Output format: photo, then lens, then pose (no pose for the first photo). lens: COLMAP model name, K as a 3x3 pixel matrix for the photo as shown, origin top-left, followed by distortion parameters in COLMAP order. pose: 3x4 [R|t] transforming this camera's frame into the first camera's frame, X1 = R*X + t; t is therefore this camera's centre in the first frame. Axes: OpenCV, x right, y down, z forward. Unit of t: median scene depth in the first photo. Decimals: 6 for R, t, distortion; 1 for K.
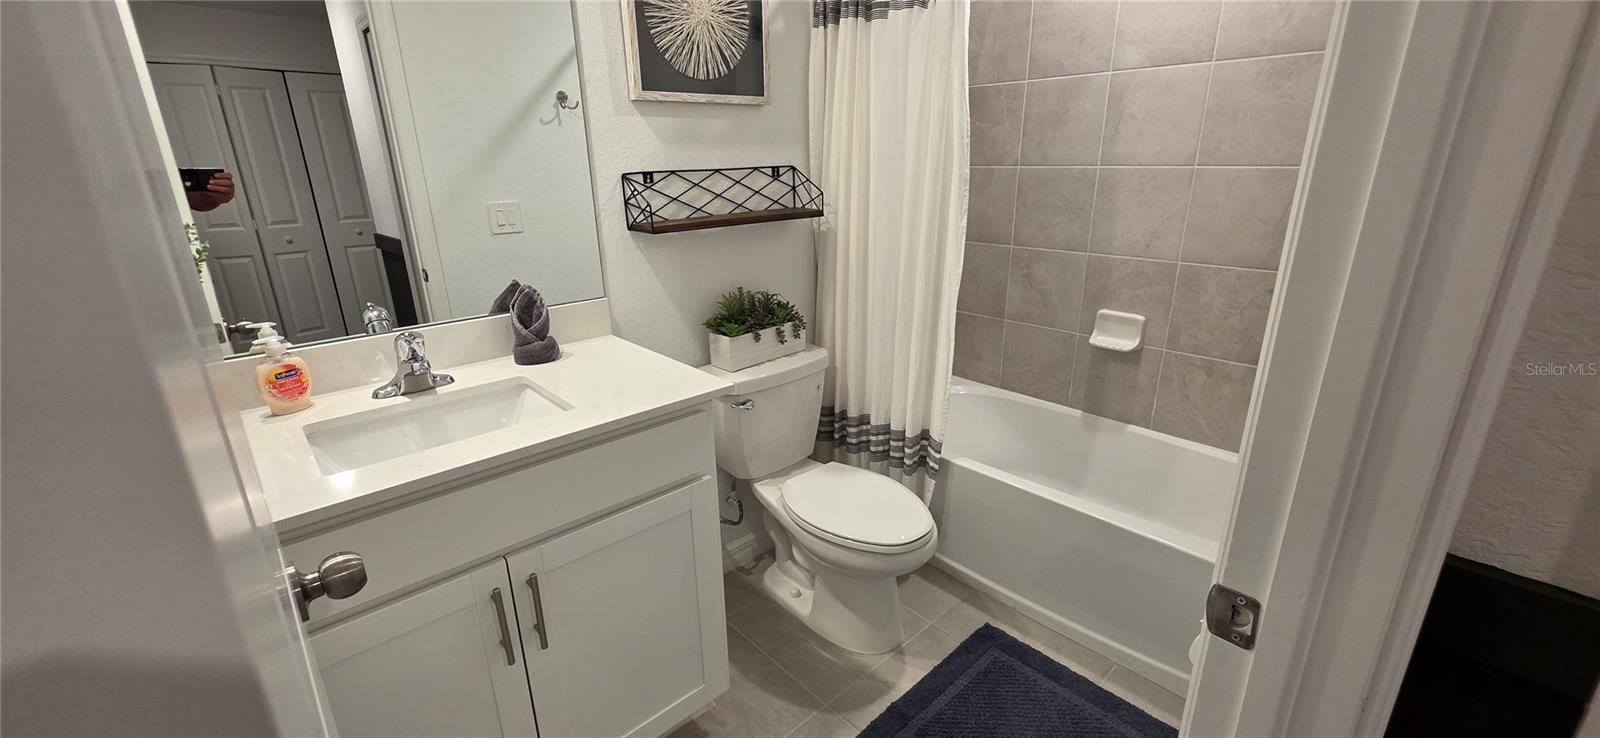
lens RADIAL K [[638.0, 0, 798.5], [0, 638.0, 364.8], [0, 0, 1]] dist [0.001277, -0.000547]
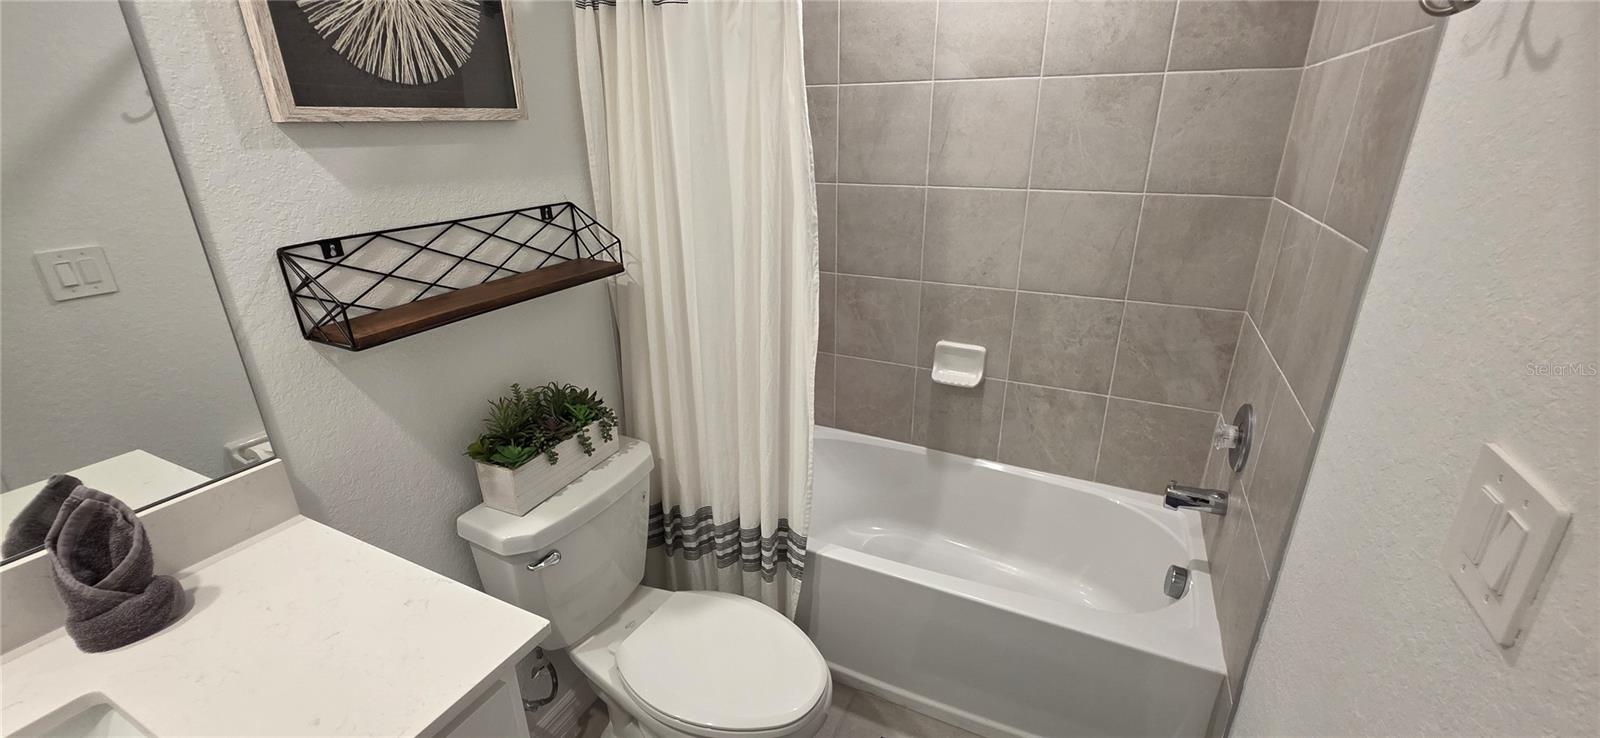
lens RADIAL K [[638.0, 0, 798.5], [0, 638.0, 364.8], [0, 0, 1]] dist [0.001277, -0.000547]
pose [[0.930886, -0.123007, 0.343979, -0.039846], [0.109083, 0.992243, 0.059625, -0.149004], [-0.348645, -0.017982, 0.937082, 0.241101]]
